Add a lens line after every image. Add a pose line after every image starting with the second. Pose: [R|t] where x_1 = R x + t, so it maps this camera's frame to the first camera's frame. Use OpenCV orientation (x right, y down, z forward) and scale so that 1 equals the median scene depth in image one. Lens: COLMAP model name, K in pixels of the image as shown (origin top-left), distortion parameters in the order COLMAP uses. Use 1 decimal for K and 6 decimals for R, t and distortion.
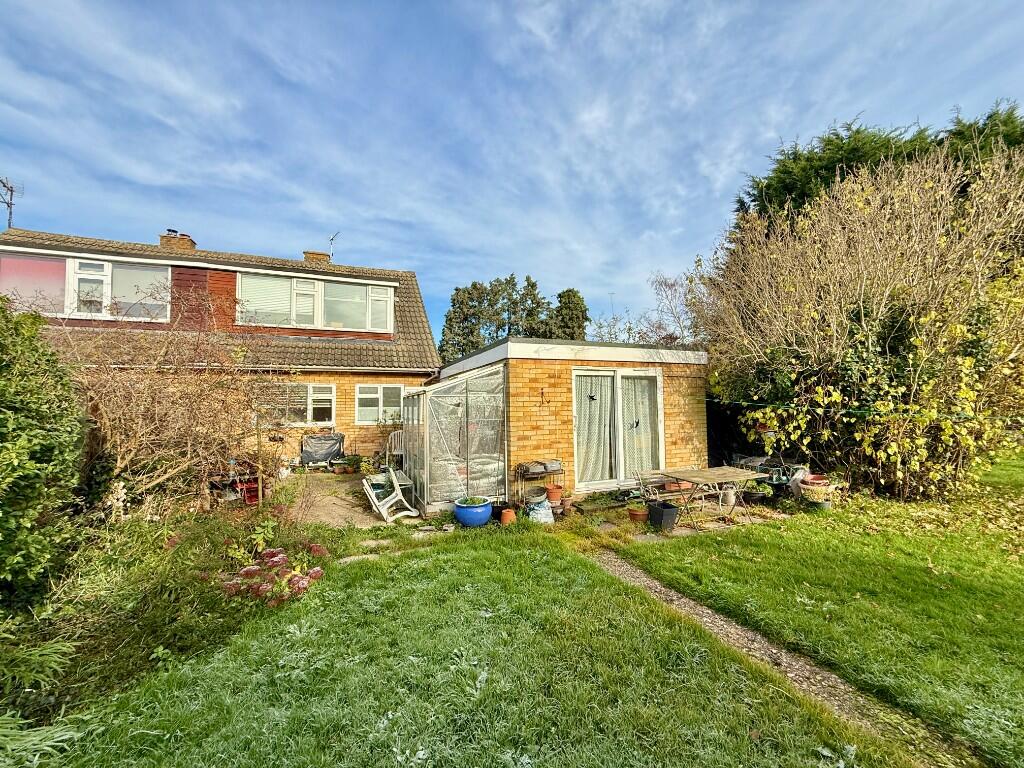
lens RADIAL K [[381.9, 0, 543.4], [0, 381.9, 355.0], [0, 0, 1]] dist [-0.001424, -0.000474]
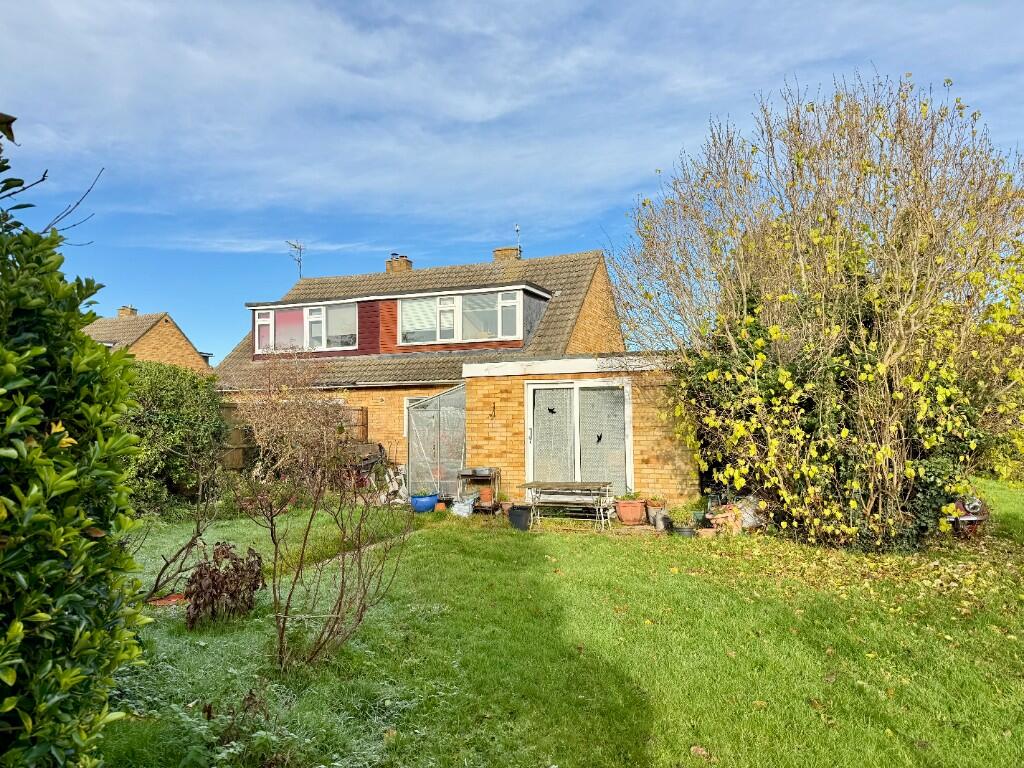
lens RADIAL K [[763.4, 0, 541.6], [0, 763.4, 381.8], [0, 0, 1]] dist [-0.003669, 0.001854]
pose [[0.719132, -0.036009, -0.693940, 1.385249], [0.086115, 0.995576, 0.037580, -0.037637], [0.689517, -0.086784, 0.719052, -0.406873]]
